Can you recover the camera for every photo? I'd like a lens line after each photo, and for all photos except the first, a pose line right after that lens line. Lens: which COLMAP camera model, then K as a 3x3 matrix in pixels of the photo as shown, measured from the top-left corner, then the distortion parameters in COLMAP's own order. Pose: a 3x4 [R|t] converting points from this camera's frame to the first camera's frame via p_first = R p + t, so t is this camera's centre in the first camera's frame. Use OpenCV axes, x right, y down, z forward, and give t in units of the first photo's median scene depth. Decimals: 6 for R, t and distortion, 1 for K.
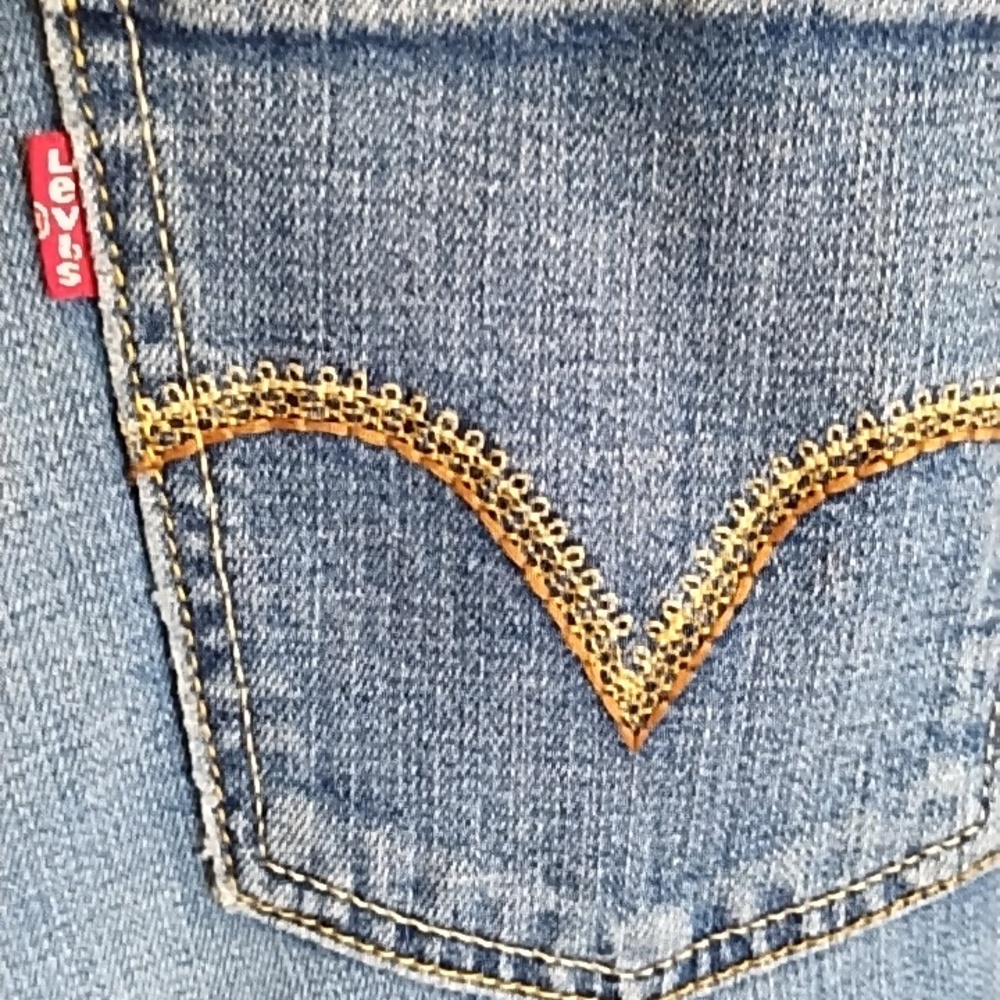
lens RADIAL K [[1643.0, 0, 498.3], [0, 1643.0, 495.9], [0, 0, 1]] dist [0.079880, 0.000000]
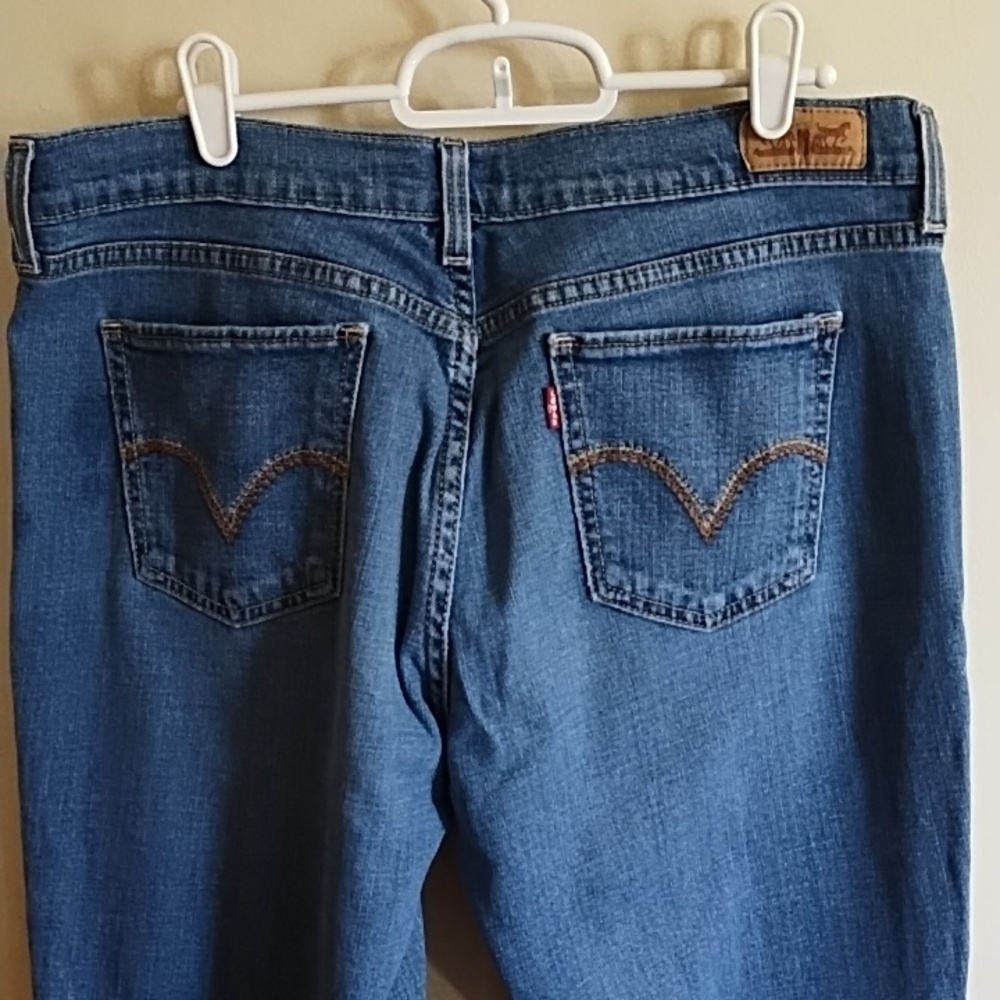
lens RADIAL K [[1643.0, 0, 499.3], [0, 1643.0, 502.3], [0, 0, 1]] dist [0.079880, 0.000000]
pose [[0.993787, -0.061964, 0.092453, -0.711068], [0.069921, 0.993885, -0.085464, 0.344668], [-0.086592, 0.091398, 0.992042, -2.585669]]
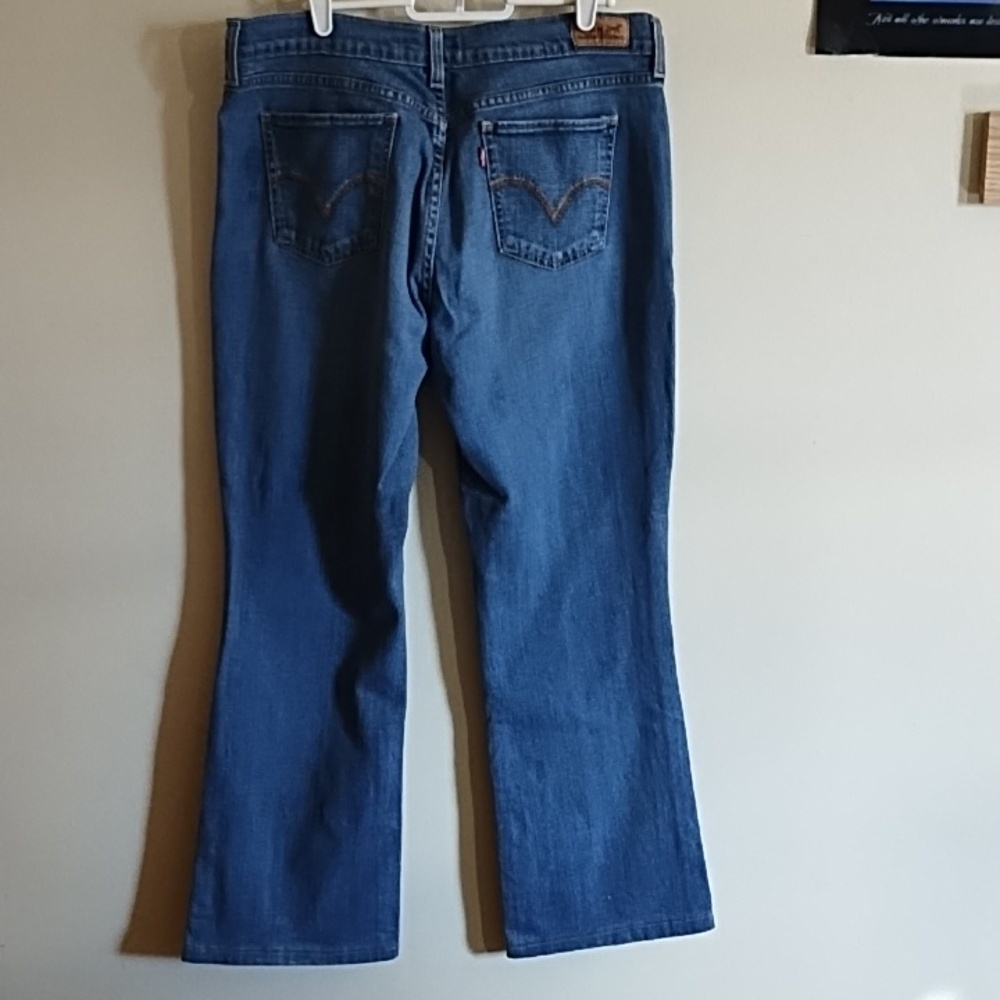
lens RADIAL K [[1643.0, 0, 499.3], [0, 1643.0, 503.2], [0, 0, 1]] dist [0.079880, 0.000000]
pose [[0.978338, -0.067164, 0.195813, -1.775462], [0.073983, 0.996874, -0.027709, 1.650760], [-0.193340, 0.041595, 0.980250, -6.469492]]
